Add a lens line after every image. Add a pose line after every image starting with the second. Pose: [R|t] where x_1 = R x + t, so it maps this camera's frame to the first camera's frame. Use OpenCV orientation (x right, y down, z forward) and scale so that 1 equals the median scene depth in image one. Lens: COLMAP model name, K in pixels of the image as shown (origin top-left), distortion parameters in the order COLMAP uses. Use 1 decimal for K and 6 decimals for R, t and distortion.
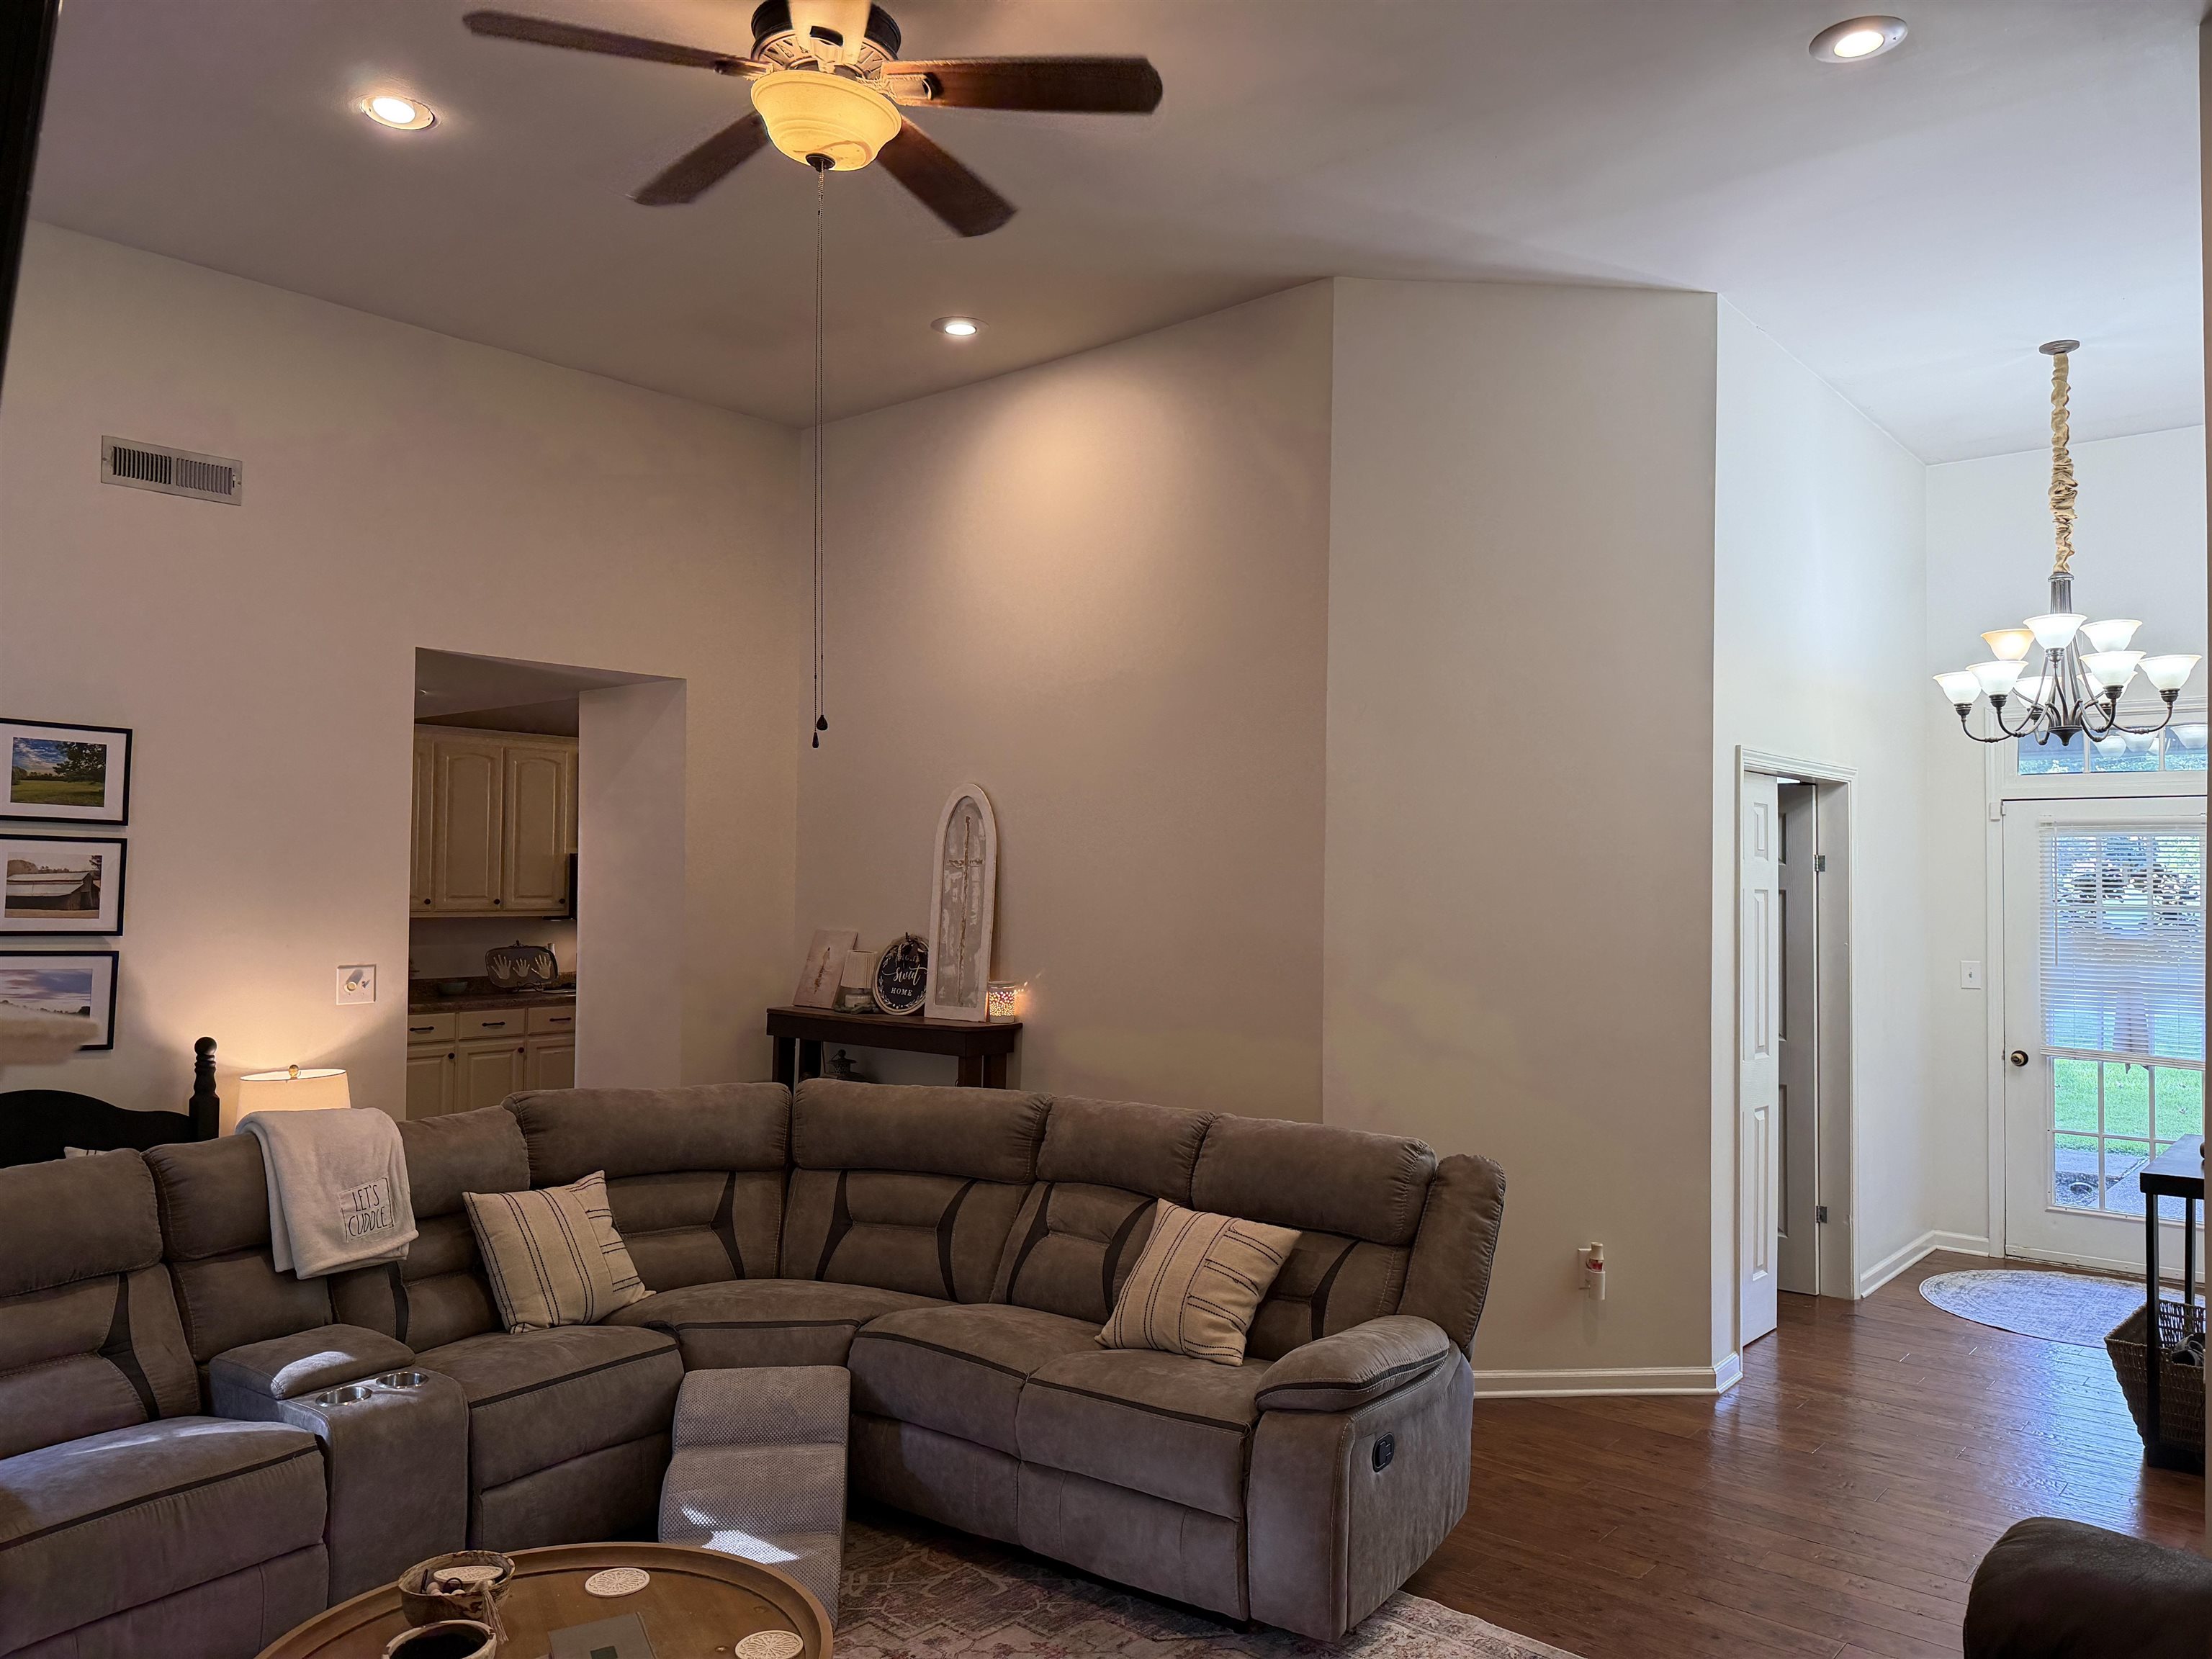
lens RADIAL K [[1548.2, 0, 1106.0], [0, 1548.2, 829.5], [0, 0, 1]] dist [0.125429, -0.185298]
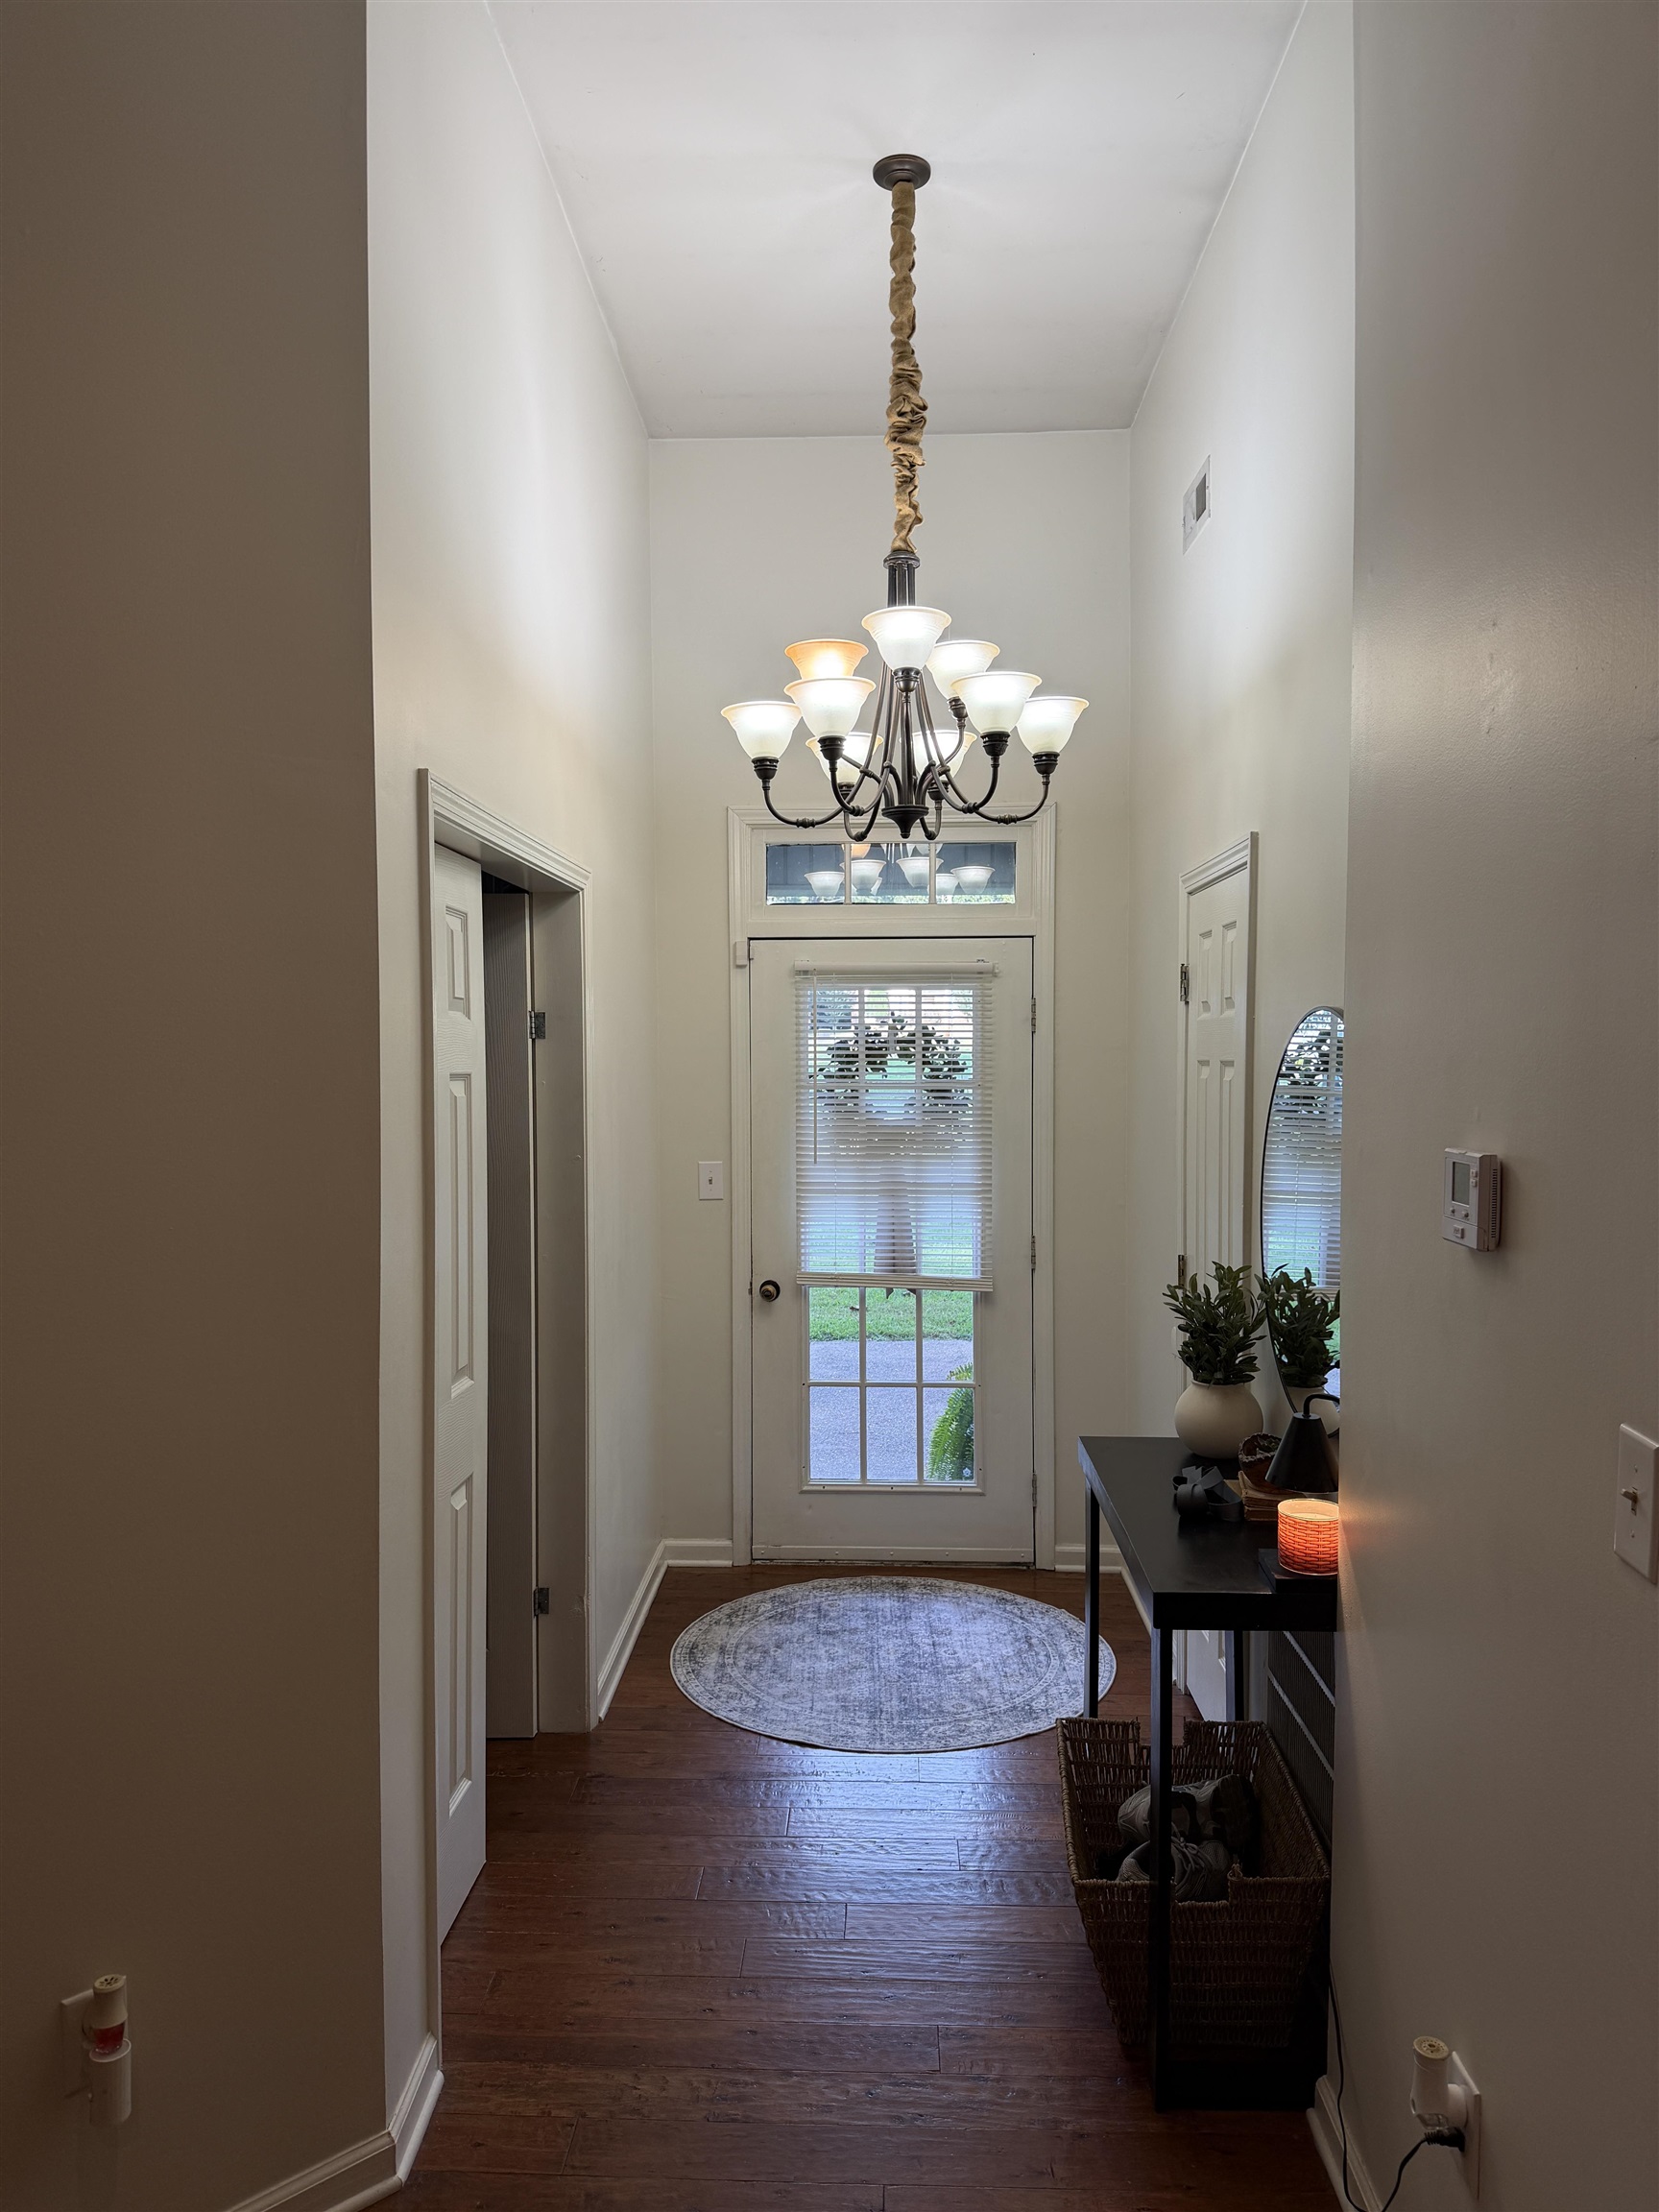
lens RADIAL K [[1548.2, 0, 822.3], [0, 1548.2, 1123.7], [0, 0, 1]] dist [0.125429, -0.185298]
pose [[0.788146, -0.039410, 0.614225, 0.177428], [-0.009864, 0.997011, 0.076628, 0.012934], [-0.615409, -0.066453, 0.785402, 0.478834]]
